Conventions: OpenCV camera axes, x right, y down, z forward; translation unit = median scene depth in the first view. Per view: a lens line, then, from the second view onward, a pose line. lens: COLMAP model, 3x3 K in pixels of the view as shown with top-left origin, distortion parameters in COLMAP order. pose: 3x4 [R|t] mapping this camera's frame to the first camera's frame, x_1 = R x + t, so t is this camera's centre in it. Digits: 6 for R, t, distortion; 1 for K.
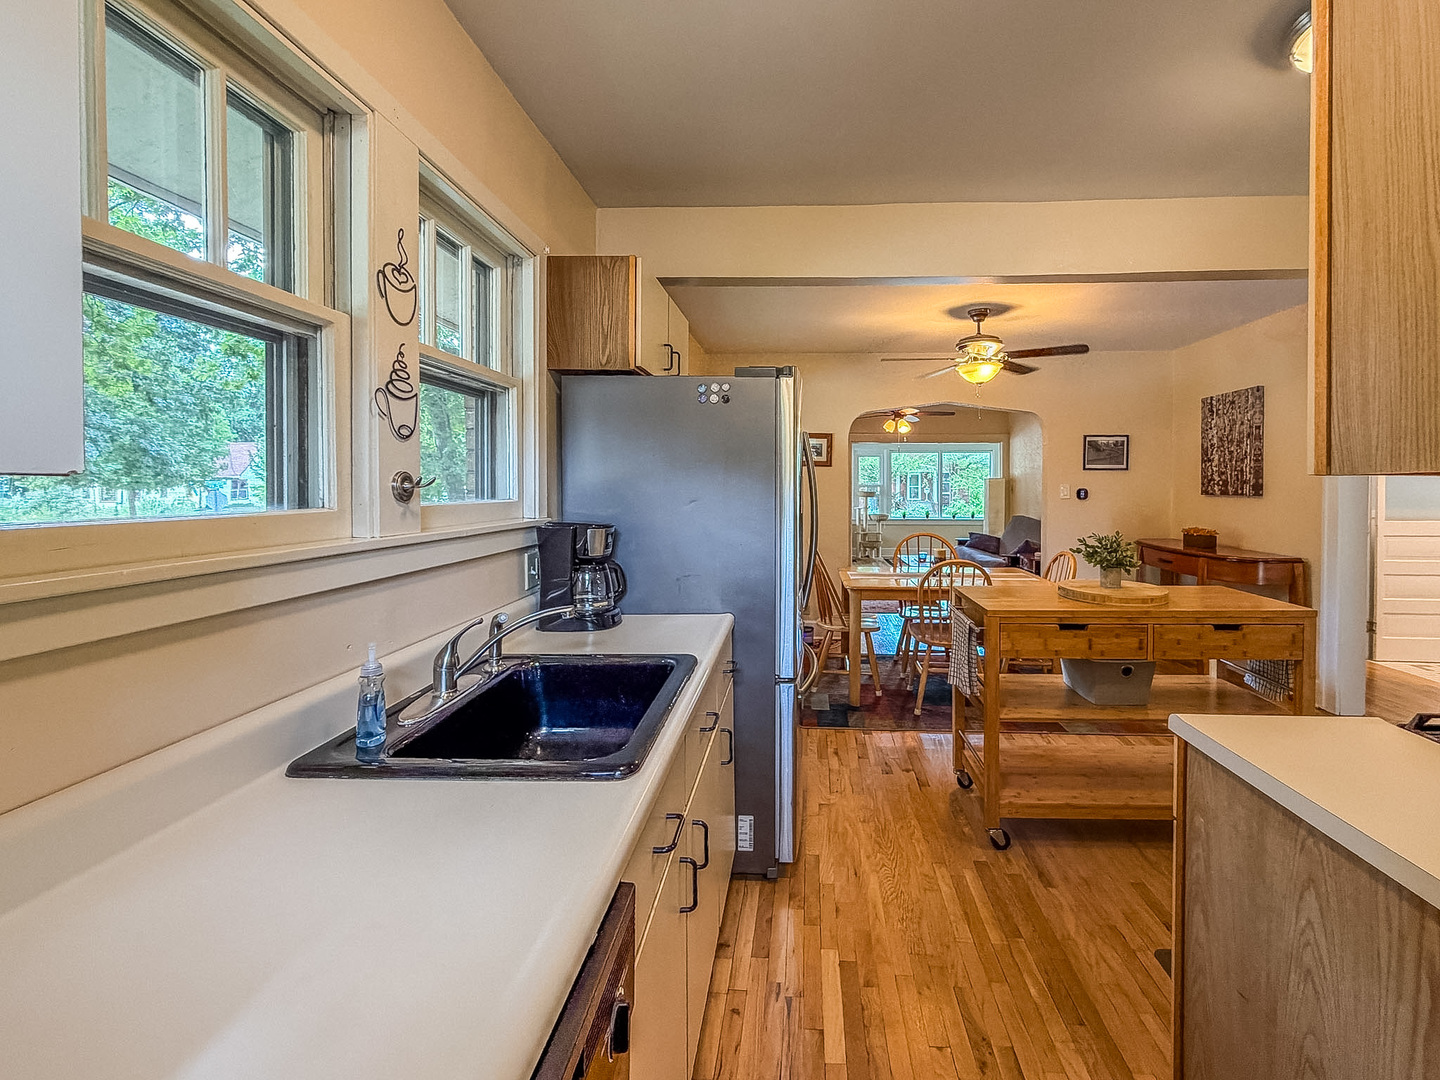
lens RADIAL K [[600.7, 0, 787.8], [0, 600.7, 495.9], [0, 0, 1]] dist [-0.001102, 0.000685]
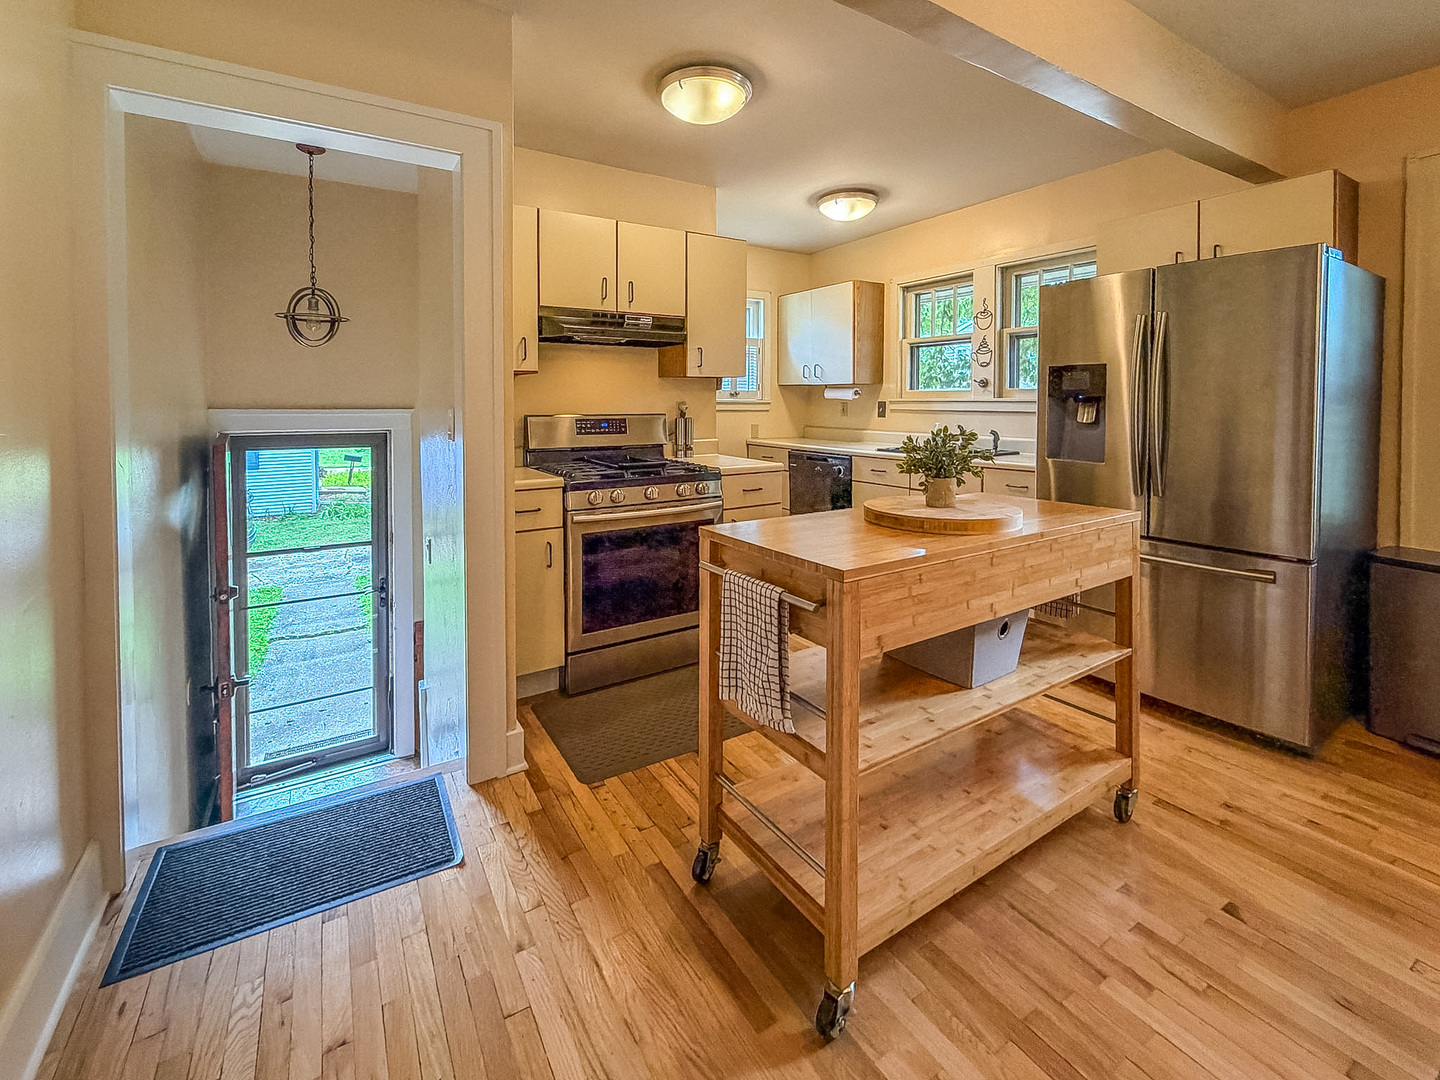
lens RADIAL K [[600.7, 0, 685.6], [0, 600.7, 416.6], [0, 0, 1]] dist [-0.001102, 0.000685]
pose [[-0.855951, 0.012358, -0.516909, 0.696524], [-0.009553, 0.999166, 0.039706, 0.015754], [0.516968, 0.038924, -0.855119, 0.891657]]
